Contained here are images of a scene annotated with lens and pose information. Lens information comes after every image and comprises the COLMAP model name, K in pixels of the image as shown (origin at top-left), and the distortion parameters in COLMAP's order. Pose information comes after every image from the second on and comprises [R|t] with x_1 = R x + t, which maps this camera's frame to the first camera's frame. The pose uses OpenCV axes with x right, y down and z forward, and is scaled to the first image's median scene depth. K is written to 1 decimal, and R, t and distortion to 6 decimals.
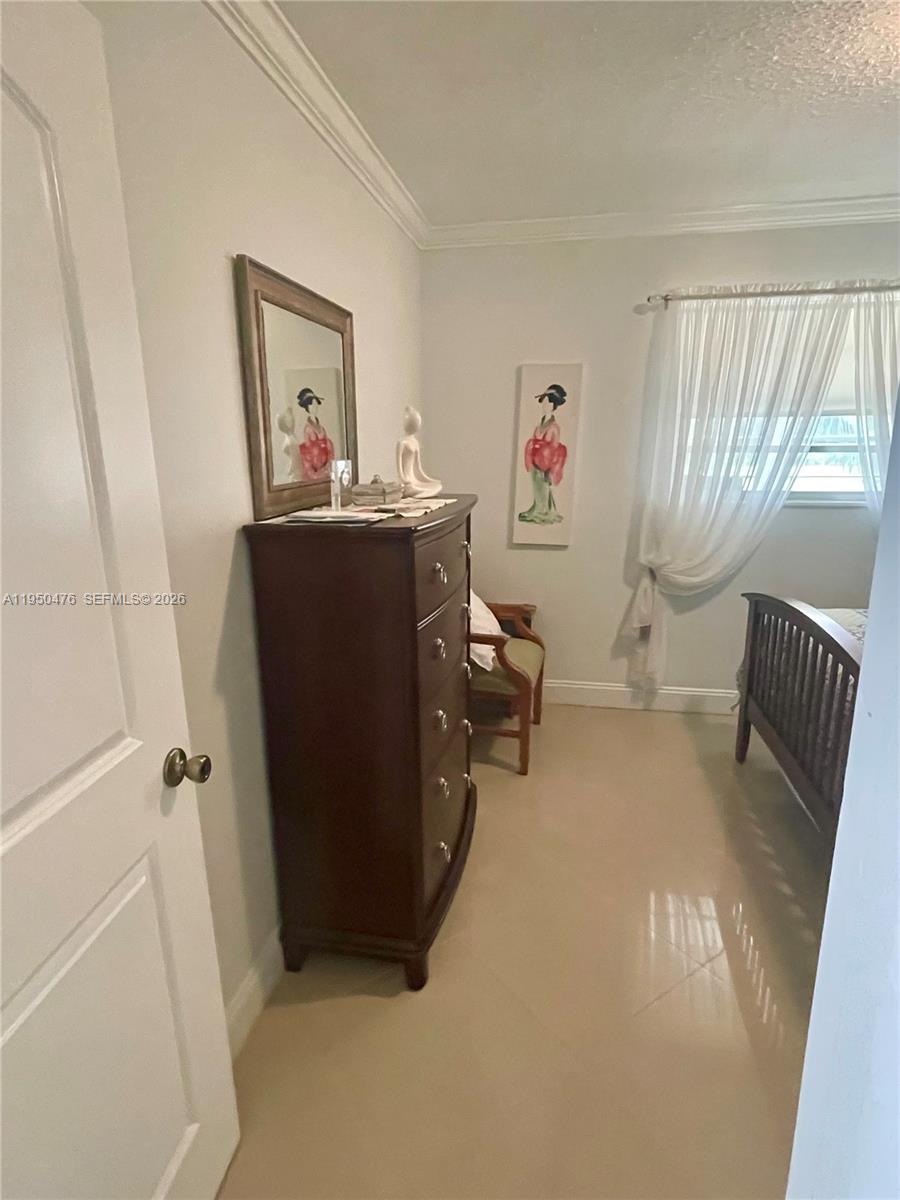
lens RADIAL K [[662.8, 0, 448.8], [0, 662.8, 597.8], [0, 0, 1]] dist [-0.001450, -0.005851]
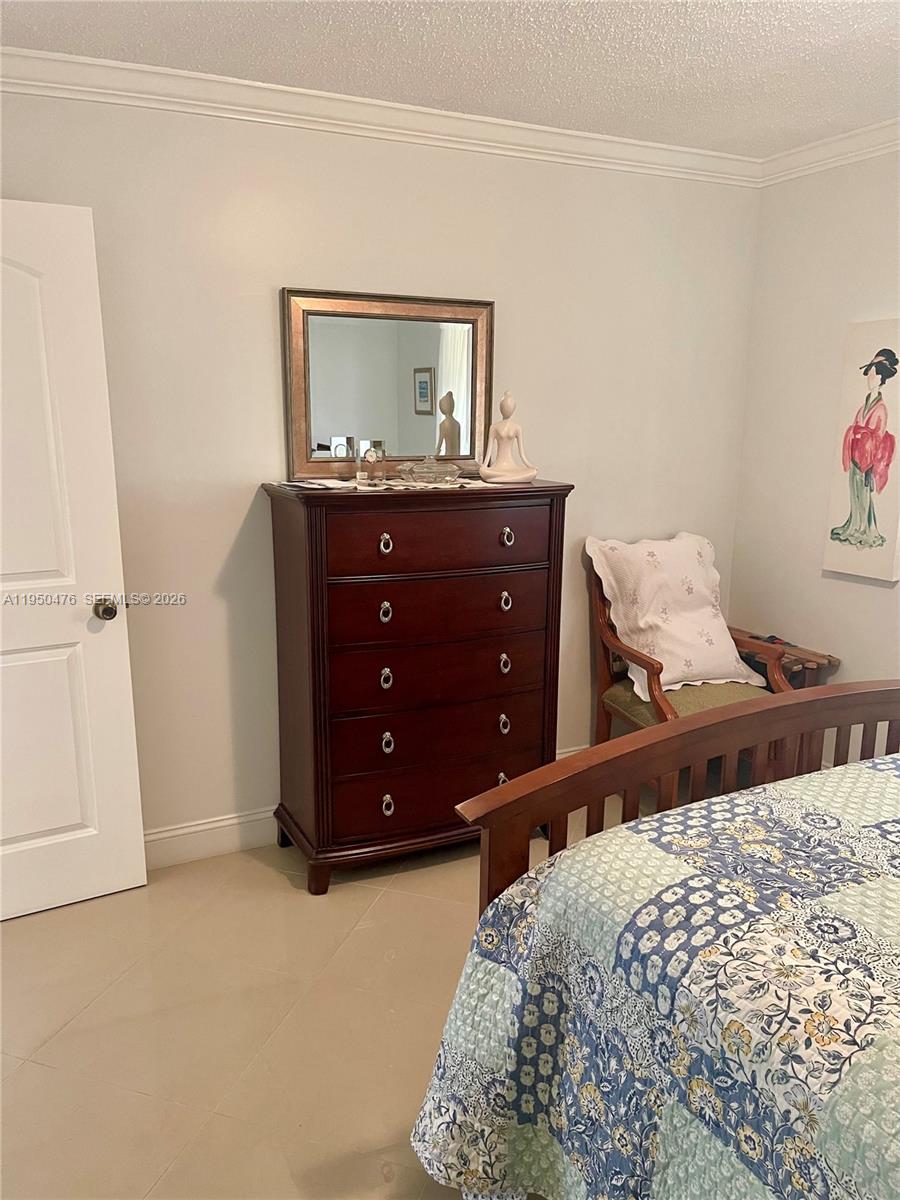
lens RADIAL K [[894.1, 0, 443.5], [0, 894.1, 601.6], [0, 0, 1]] dist [0.061980, -0.076728]
pose [[0.589342, 0.149145, -0.793998, 0.669078], [-0.190007, 0.980832, 0.043208, -0.011810], [0.785222, 0.125401, 0.606384, 0.084136]]
